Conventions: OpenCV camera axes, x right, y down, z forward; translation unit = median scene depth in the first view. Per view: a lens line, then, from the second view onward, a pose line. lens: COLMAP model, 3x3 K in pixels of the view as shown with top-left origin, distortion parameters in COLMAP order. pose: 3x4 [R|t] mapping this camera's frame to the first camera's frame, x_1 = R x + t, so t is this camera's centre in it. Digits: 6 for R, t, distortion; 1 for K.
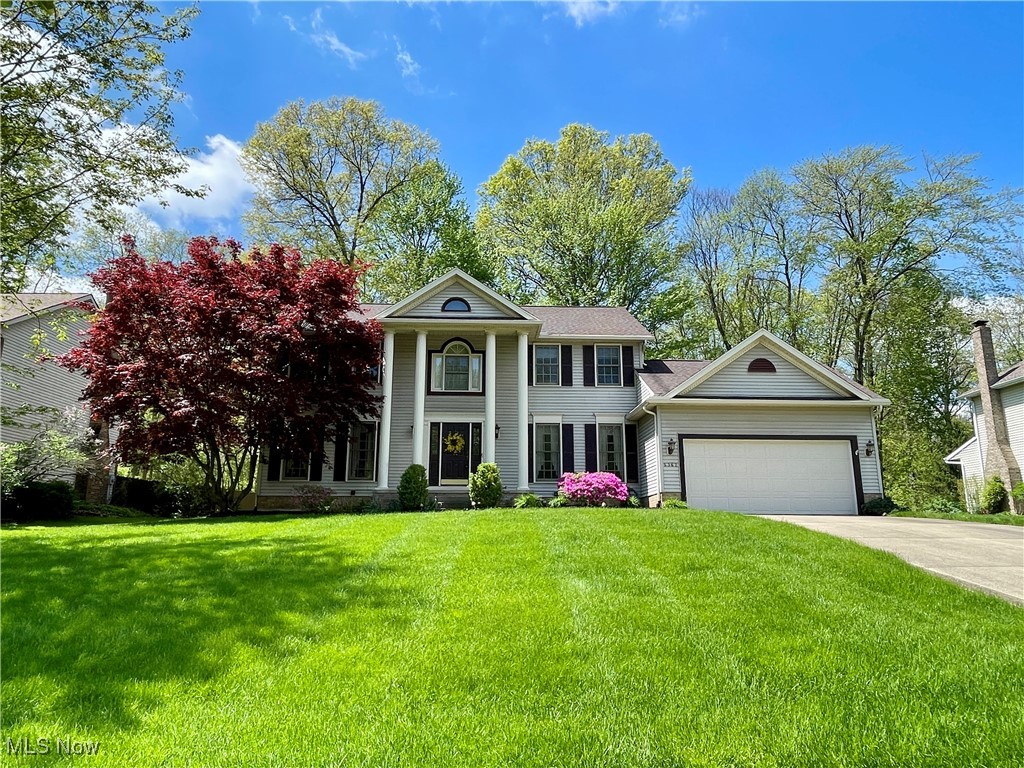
lens RADIAL K [[678.0, 0, 502.7], [0, 678.0, 398.7], [0, 0, 1]] dist [-0.001981, -0.003198]
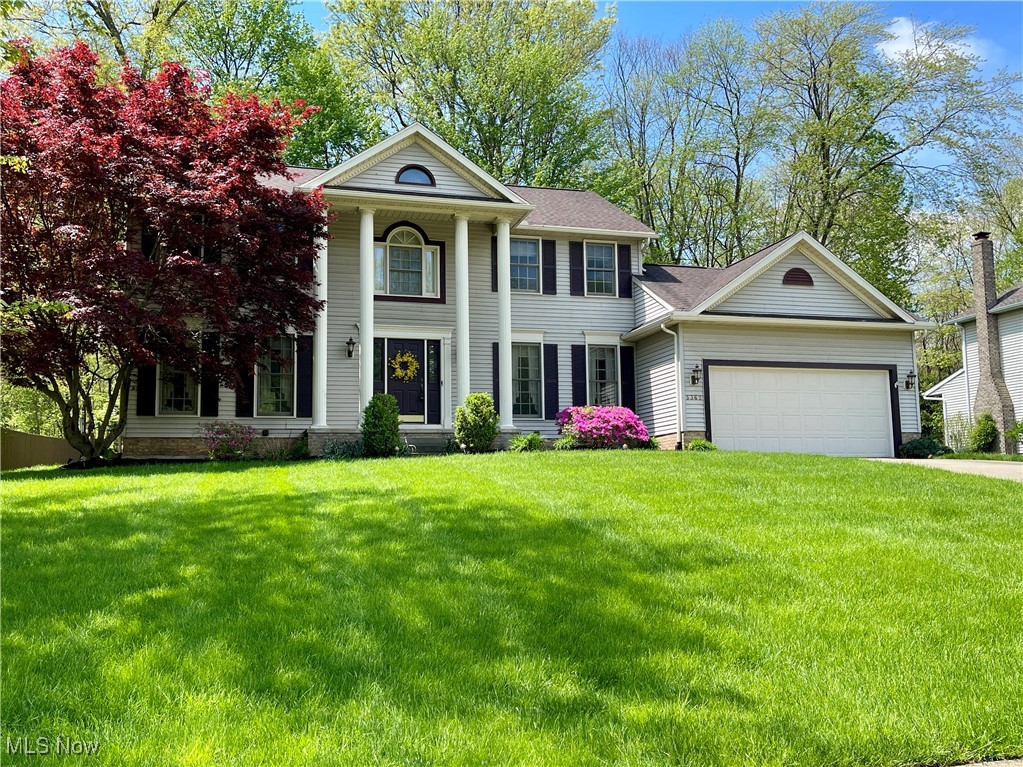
lens RADIAL K [[914.4, 0, 510.9], [0, 914.4, 420.4], [0, 0, 1]] dist [0.080430, -0.135037]
pose [[0.969070, 0.002001, 0.246777, -0.215748], [-0.031462, 0.992809, 0.115498, 0.004742], [-0.244772, -0.119690, 0.962165, -0.000709]]
